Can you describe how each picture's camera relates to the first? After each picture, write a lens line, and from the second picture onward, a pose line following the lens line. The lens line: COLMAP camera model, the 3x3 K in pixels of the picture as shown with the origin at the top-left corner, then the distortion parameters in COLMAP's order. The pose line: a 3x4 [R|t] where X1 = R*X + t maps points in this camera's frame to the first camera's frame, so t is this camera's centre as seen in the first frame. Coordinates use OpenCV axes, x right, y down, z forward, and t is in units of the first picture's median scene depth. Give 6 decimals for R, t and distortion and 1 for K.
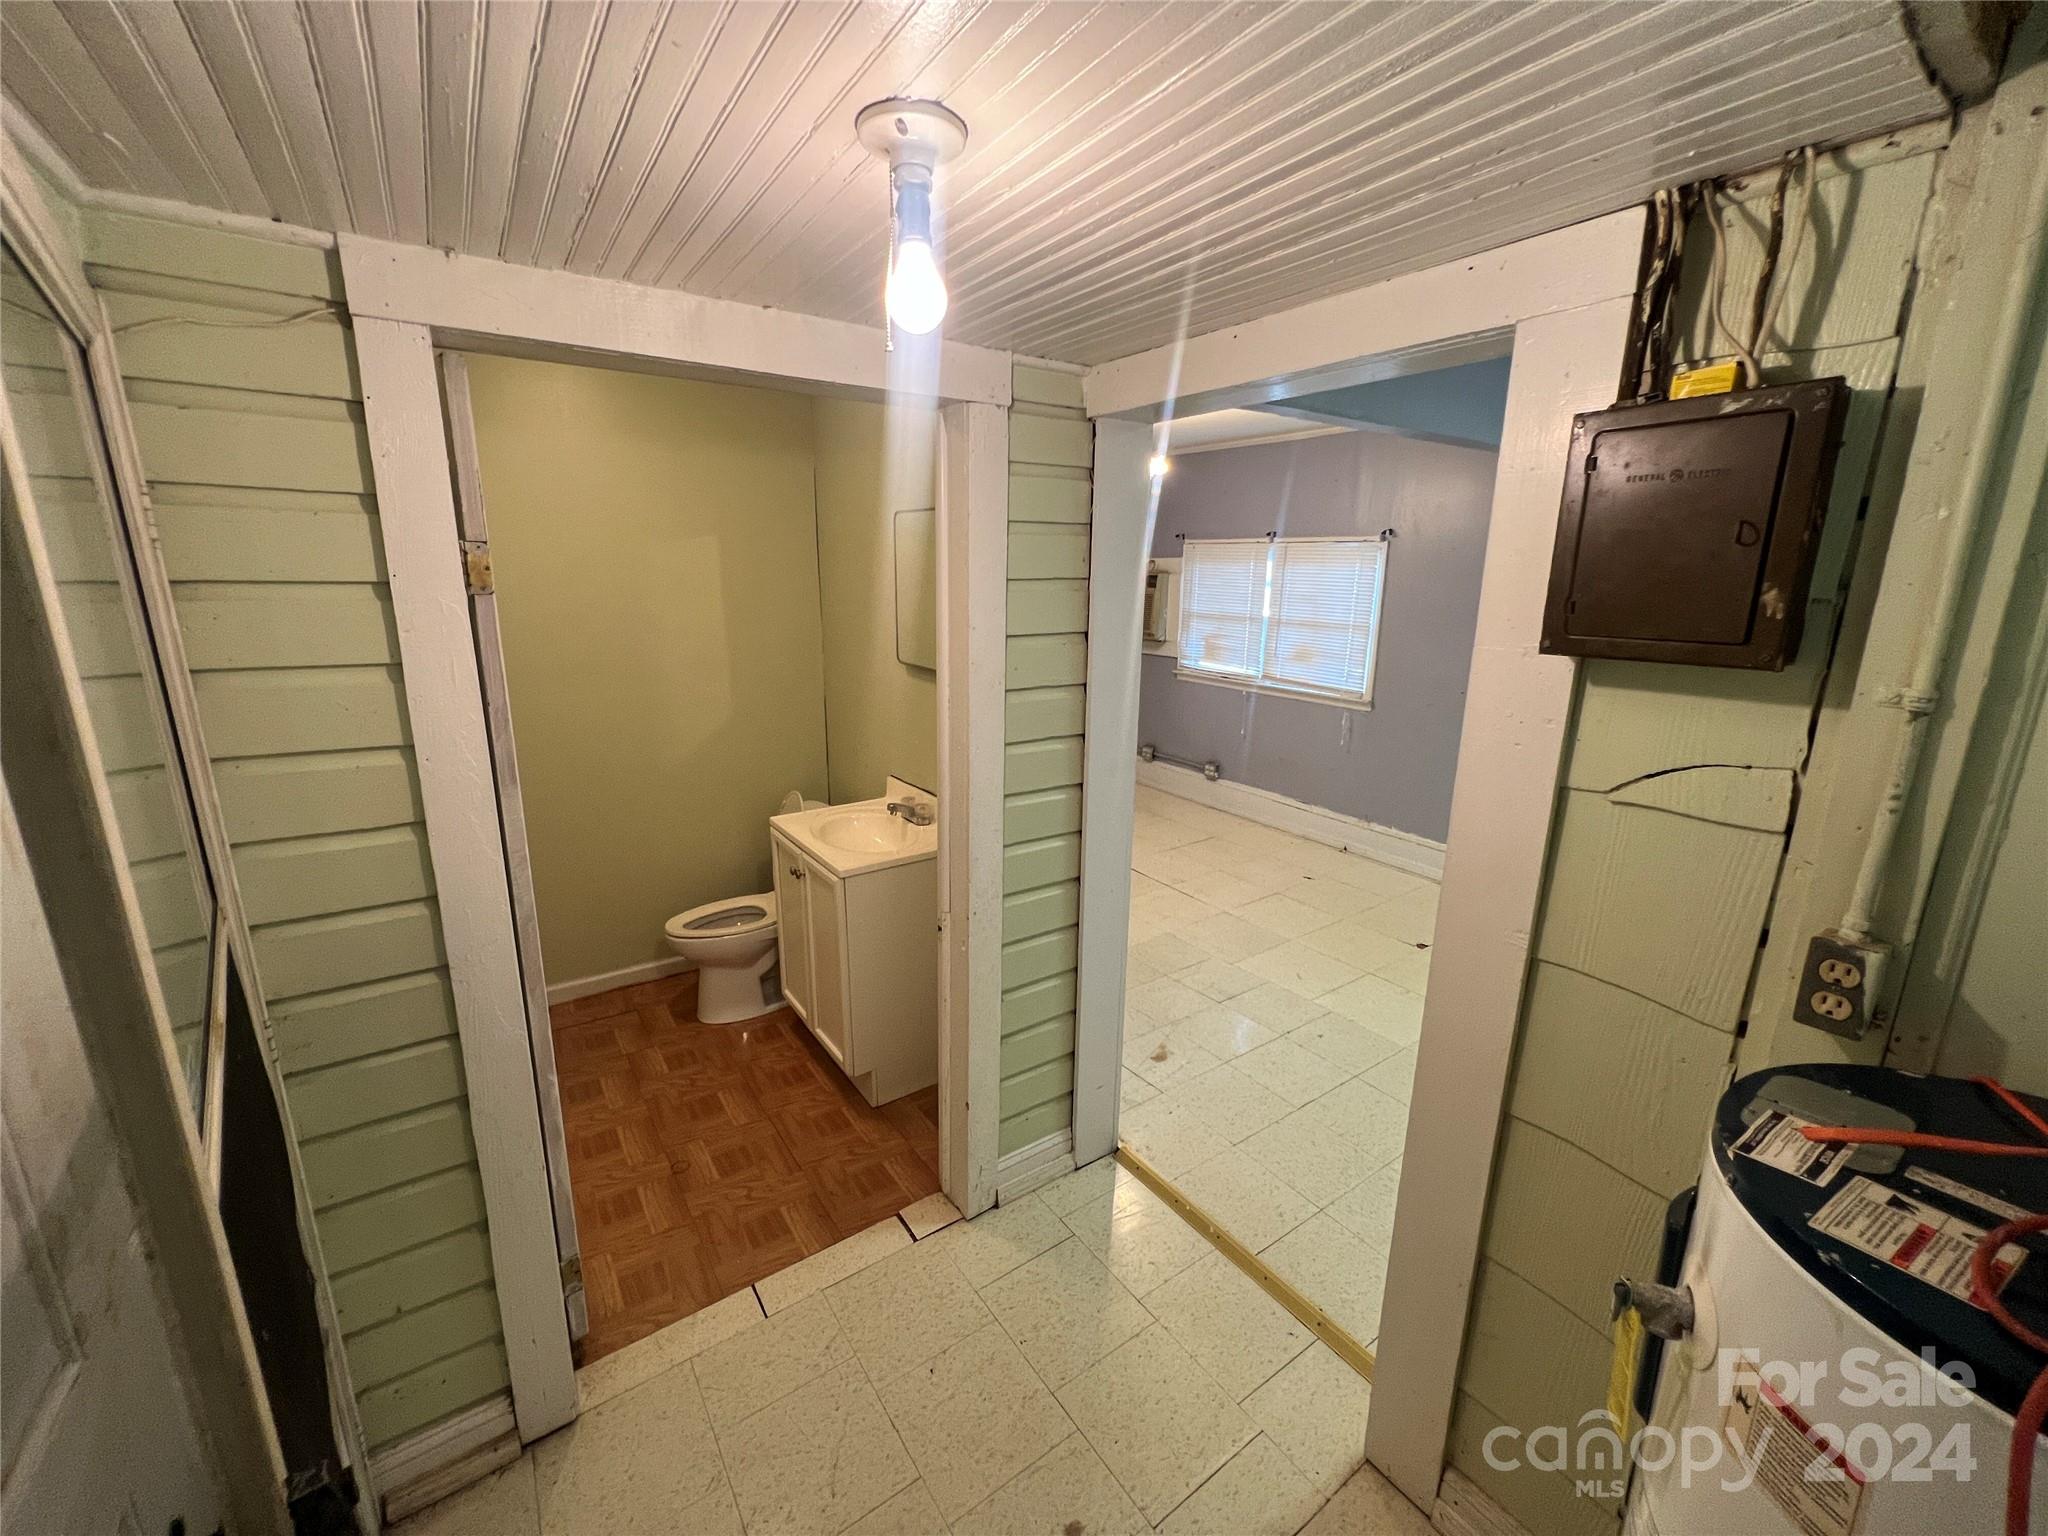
lens RADIAL K [[820.0, 0, 1030.1], [0, 820.0, 761.9], [0, 0, 1]] dist [-0.002647, -0.000147]
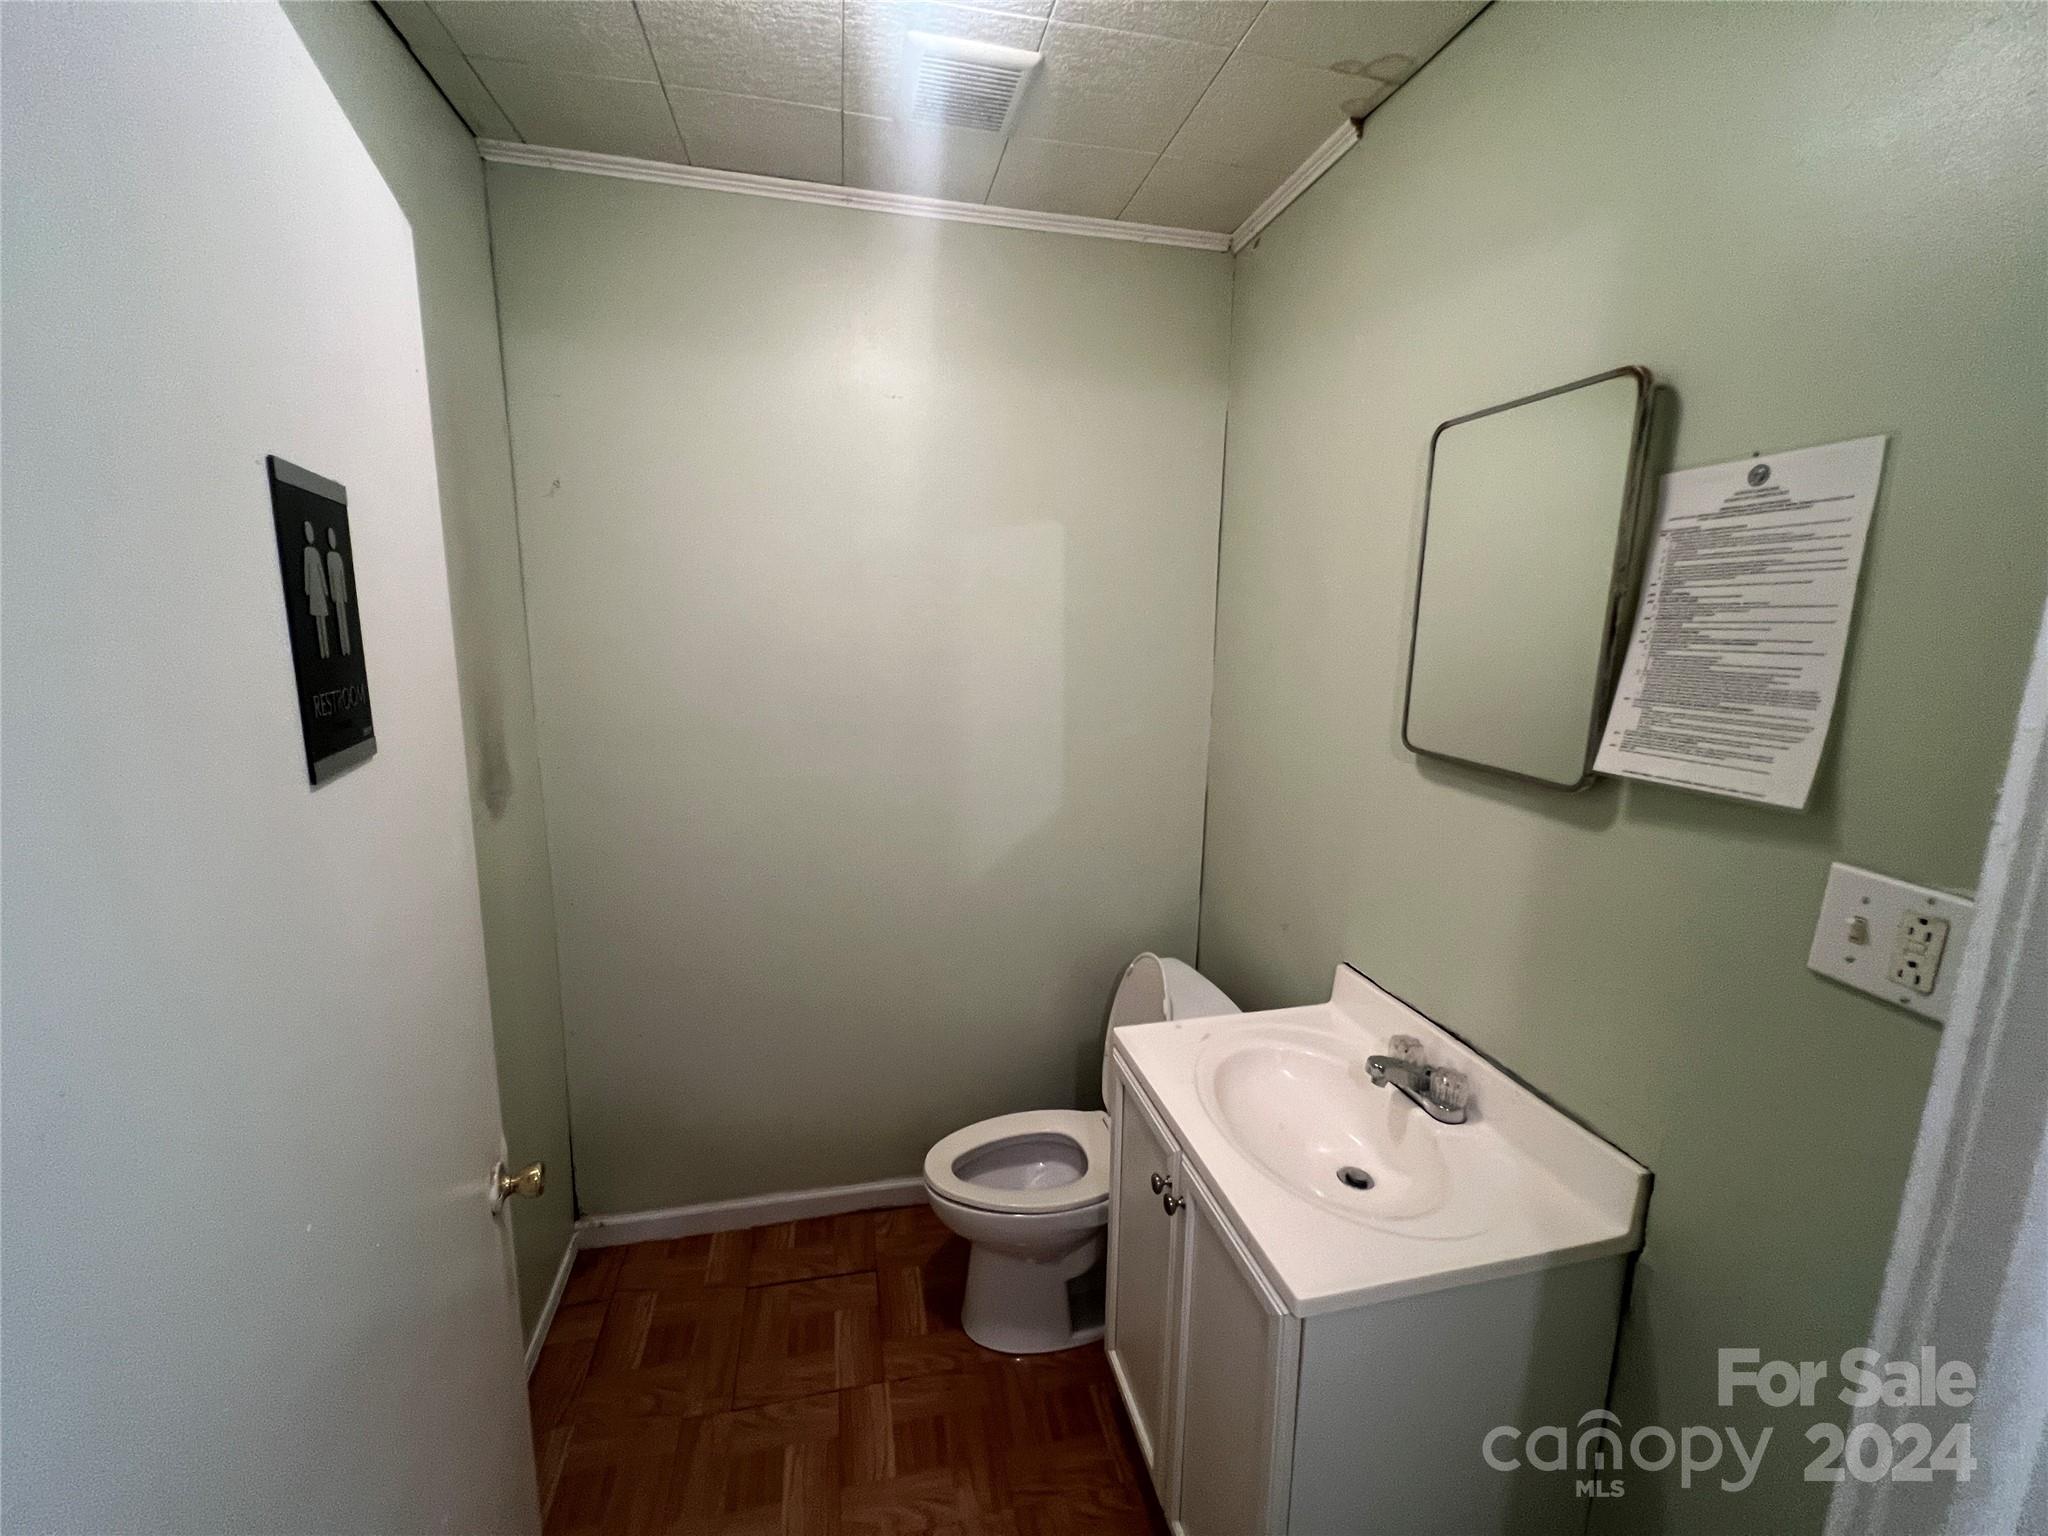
lens RADIAL K [[820.0, 0, 1029.4], [0, 820.0, 765.1], [0, 0, 1]] dist [-0.002647, -0.000147]
pose [[0.925275, 0.073768, -0.372055, -0.174491], [-0.094625, 0.994784, -0.038087, -0.068947], [0.367305, 0.070447, 0.927429, 0.453073]]
